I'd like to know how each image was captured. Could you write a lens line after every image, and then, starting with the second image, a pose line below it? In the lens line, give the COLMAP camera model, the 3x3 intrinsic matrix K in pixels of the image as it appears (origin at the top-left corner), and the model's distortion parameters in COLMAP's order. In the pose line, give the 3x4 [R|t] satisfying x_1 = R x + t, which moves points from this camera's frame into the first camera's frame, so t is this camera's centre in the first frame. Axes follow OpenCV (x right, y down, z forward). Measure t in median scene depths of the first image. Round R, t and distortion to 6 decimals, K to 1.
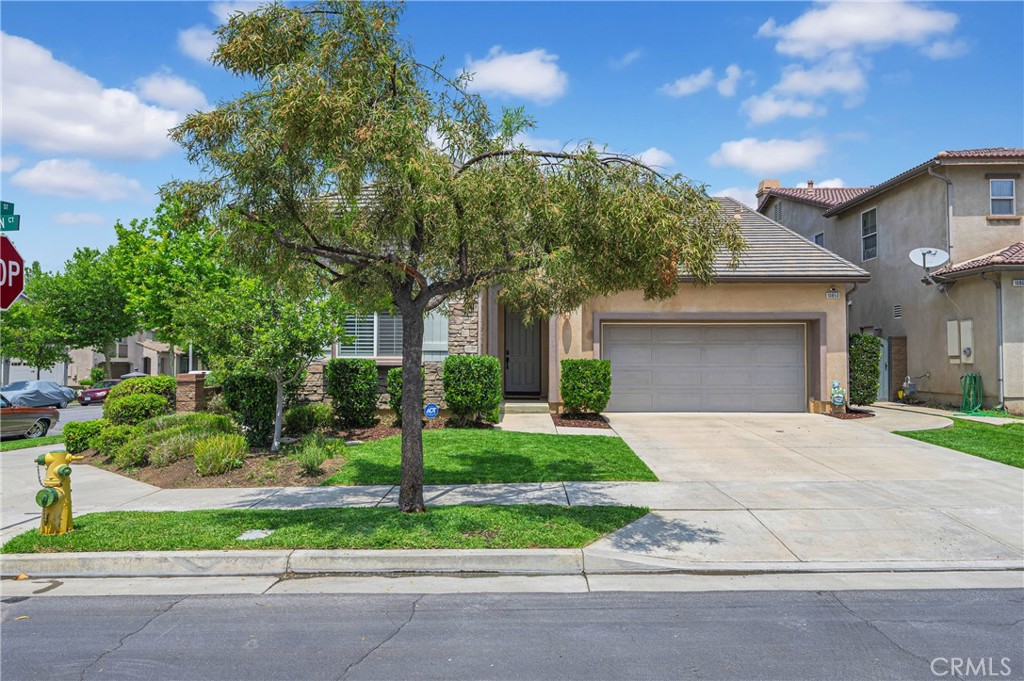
lens RADIAL K [[458.2, 0, 513.3], [0, 458.2, 354.8], [0, 0, 1]] dist [0.000797, 0.000020]
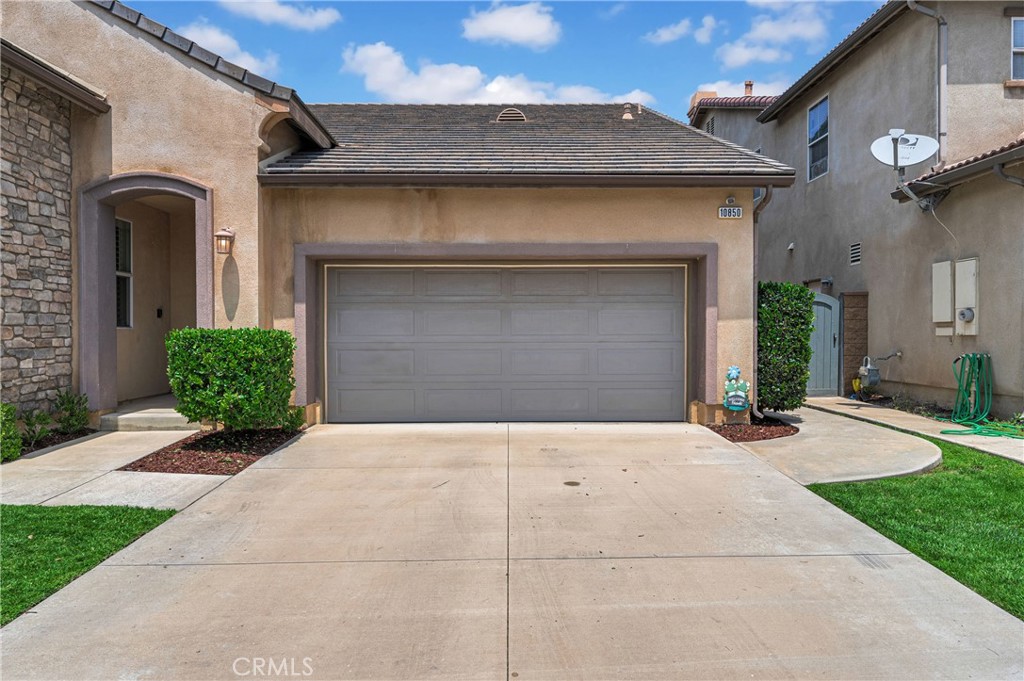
lens RADIAL K [[453.6, 0, 512.0], [0, 453.6, 340.5], [0, 0, 1]] dist [0.000447, 0.000246]
pose [[0.999895, -0.002349, 0.014279, 0.414536], [0.001936, 0.999583, 0.028802, 0.007944], [-0.014341, -0.028771, 0.999483, 0.440633]]
